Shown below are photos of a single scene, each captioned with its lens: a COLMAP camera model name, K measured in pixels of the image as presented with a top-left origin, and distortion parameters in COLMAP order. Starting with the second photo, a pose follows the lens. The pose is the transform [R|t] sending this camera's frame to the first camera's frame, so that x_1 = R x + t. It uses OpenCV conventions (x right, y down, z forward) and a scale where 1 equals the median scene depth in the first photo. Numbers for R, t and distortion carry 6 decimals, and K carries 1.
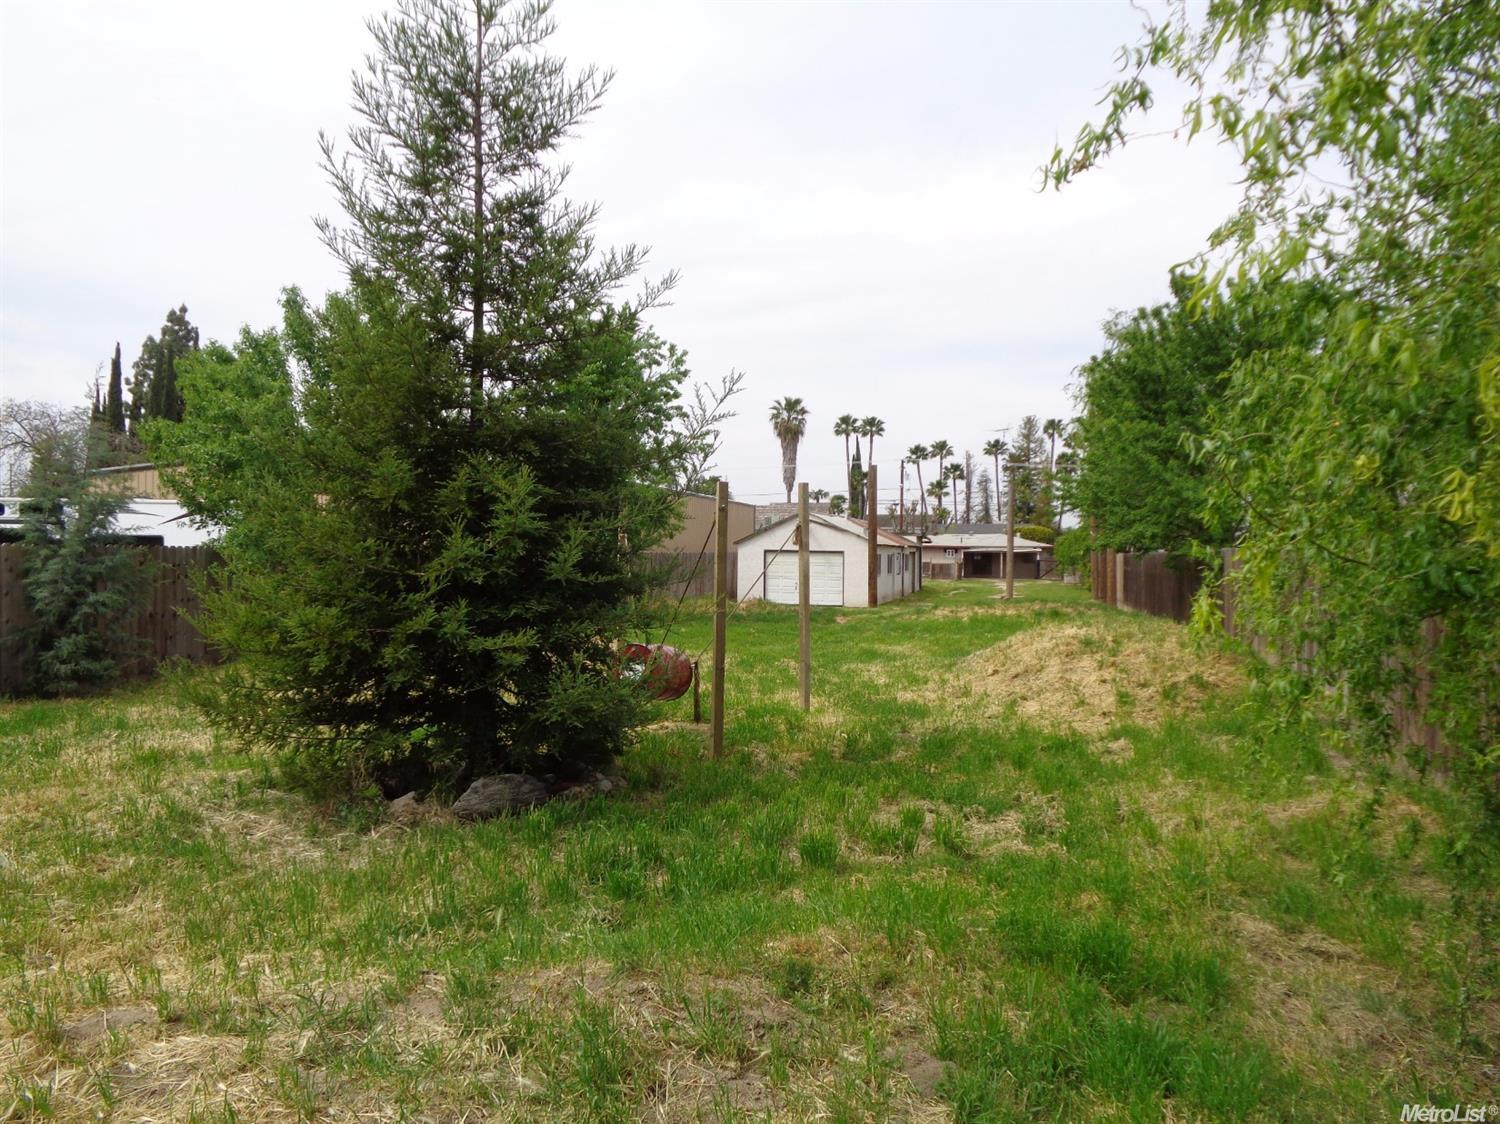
lens RADIAL K [[1135.2, 0, 759.4], [0, 1135.2, 561.1], [0, 0, 1]] dist [0.011013, -0.001299]
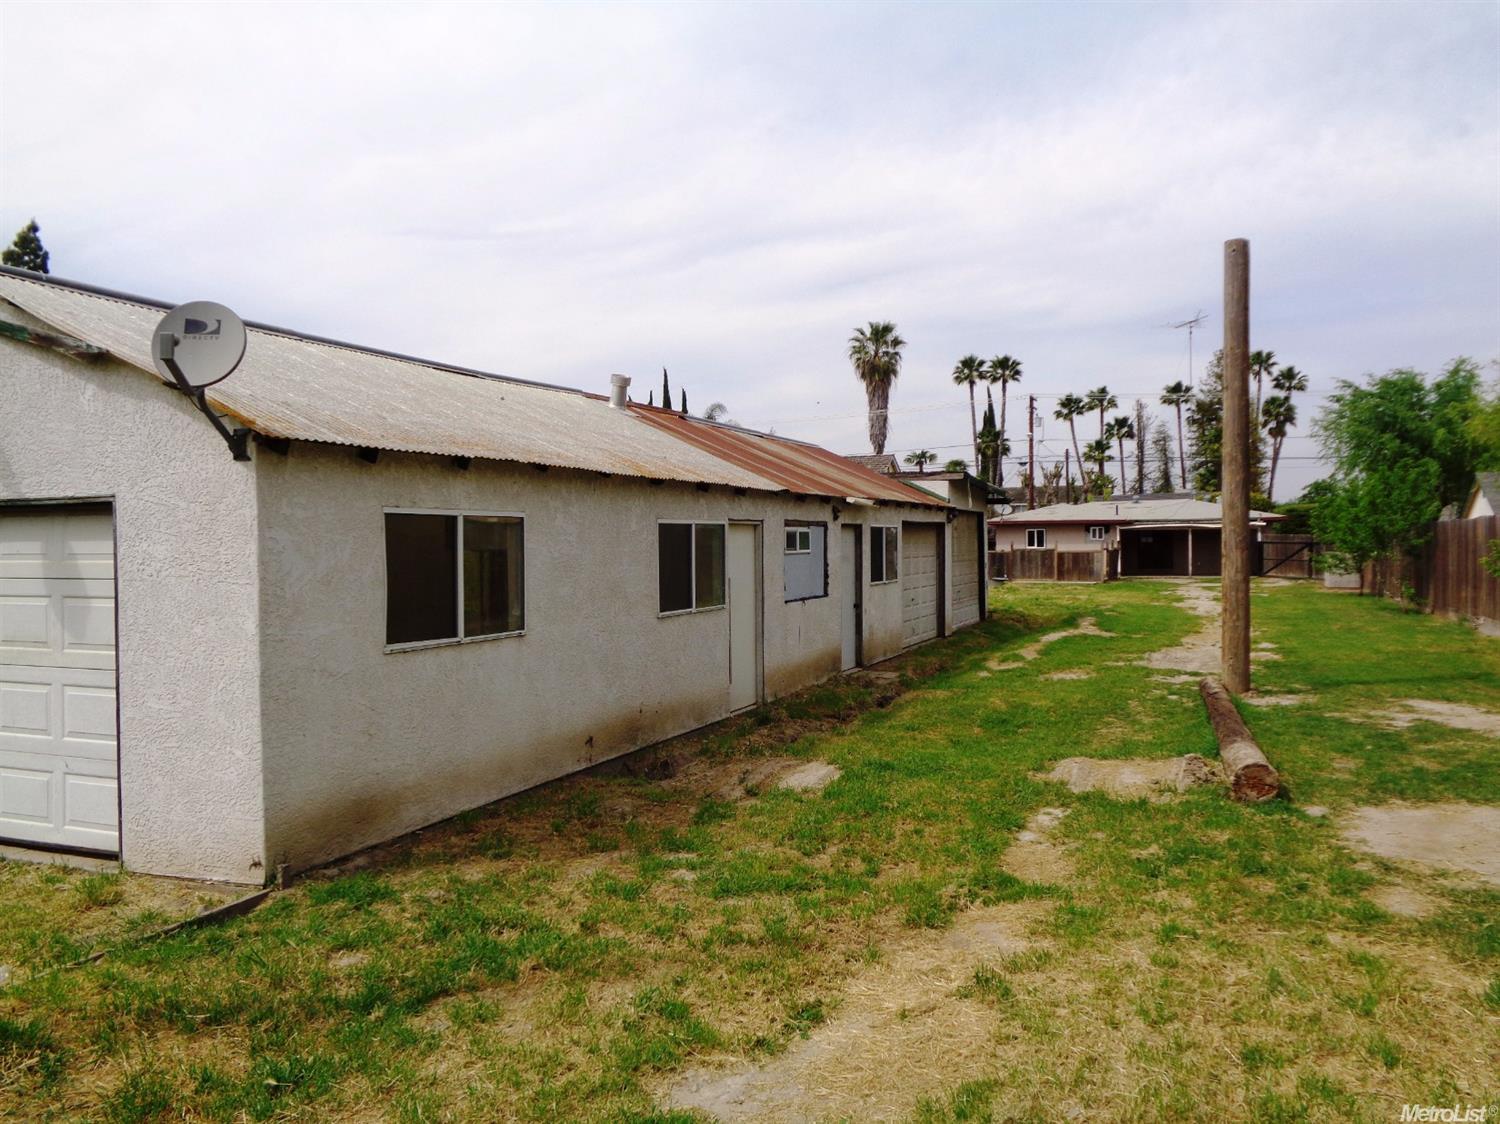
lens RADIAL K [[1135.2, 0, 760.1], [0, 1135.2, 550.5], [0, 0, 1]] dist [0.011013, -0.001299]
pose [[0.988785, -0.018814, -0.148154, 0.047865], [0.018663, 0.999823, -0.002408, 0.000031], [0.148173, -0.000384, 0.988961, 0.229804]]
